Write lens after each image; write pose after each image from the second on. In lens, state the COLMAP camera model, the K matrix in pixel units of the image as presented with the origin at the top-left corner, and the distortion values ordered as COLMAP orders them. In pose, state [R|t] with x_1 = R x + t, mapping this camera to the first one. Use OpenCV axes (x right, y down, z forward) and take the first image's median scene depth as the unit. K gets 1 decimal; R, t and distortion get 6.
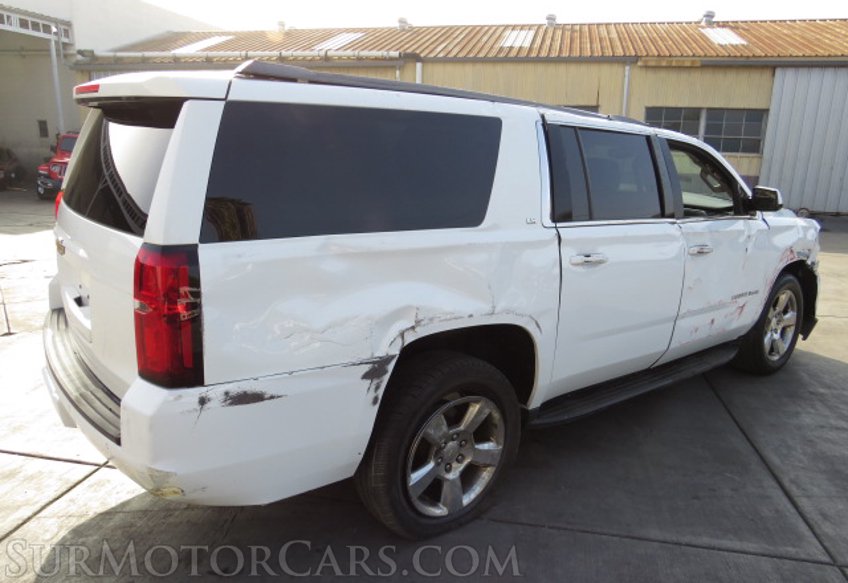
lens RADIAL K [[611.9, 0, 421.0], [0, 611.9, 294.3], [0, 0, 1]] dist [-0.042811, 0.014739]
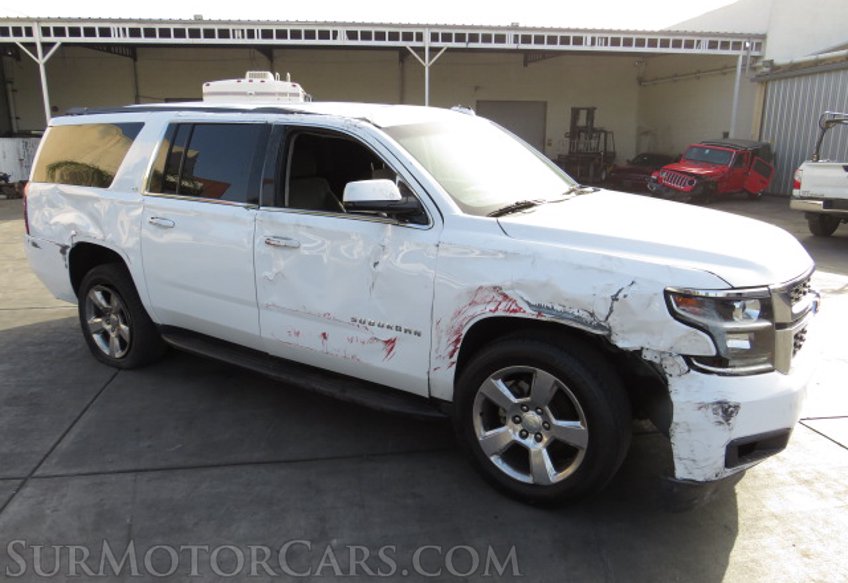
lens RADIAL K [[611.9, 0, 416.1], [0, 611.9, 293.8], [0, 0, 1]] dist [-0.042811, 0.014739]
pose [[0.330218, 0.198034, -0.922897, 1.494314], [-0.218779, 0.967176, 0.129255, -0.173996], [0.918200, 0.159228, 0.362705, 0.913999]]
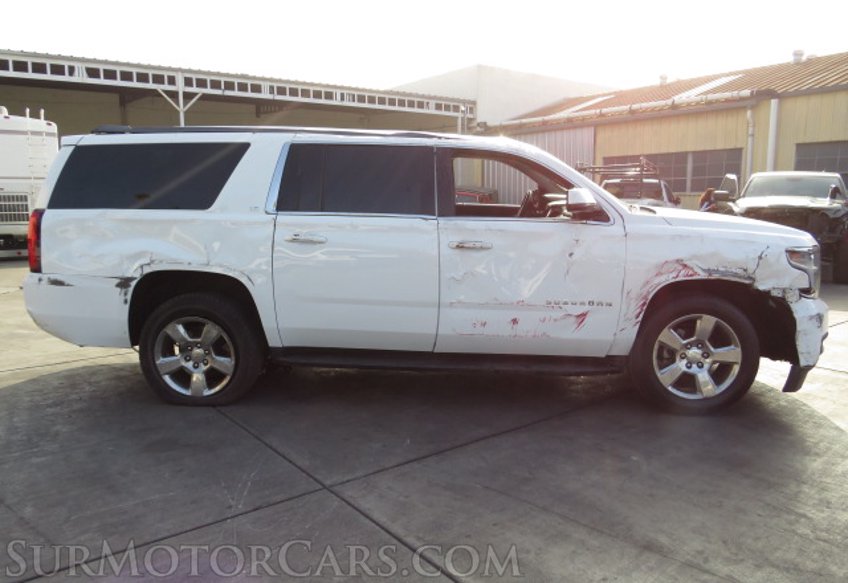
lens RADIAL K [[635.7, 0, 419.8], [0, 635.7, 294.5], [0, 0, 1]] dist [-0.030336, -0.000457]
pose [[0.747531, 0.069027, -0.660631, 1.216347], [-0.136949, 0.989233, -0.051603, 0.087947], [0.649956, 0.129048, 0.748935, 0.109249]]
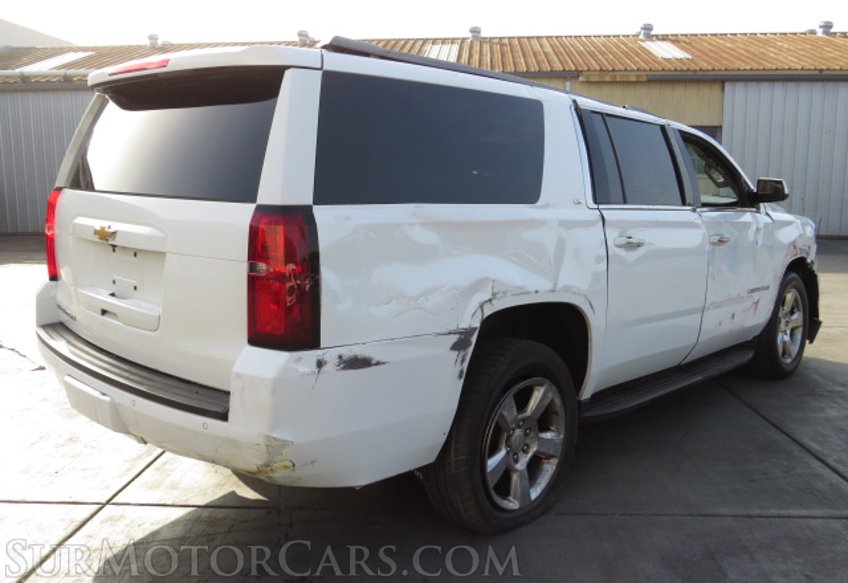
lens RADIAL K [[756.6, 0, 426.3], [0, 756.6, 287.6], [0, 0, 1]] dist [-0.035077, -0.008707]
pose [[0.988049, -0.044257, 0.147650, -0.203008], [0.059371, 0.993257, -0.099581, 0.103061], [-0.142247, 0.107157, 0.984014, -0.132158]]
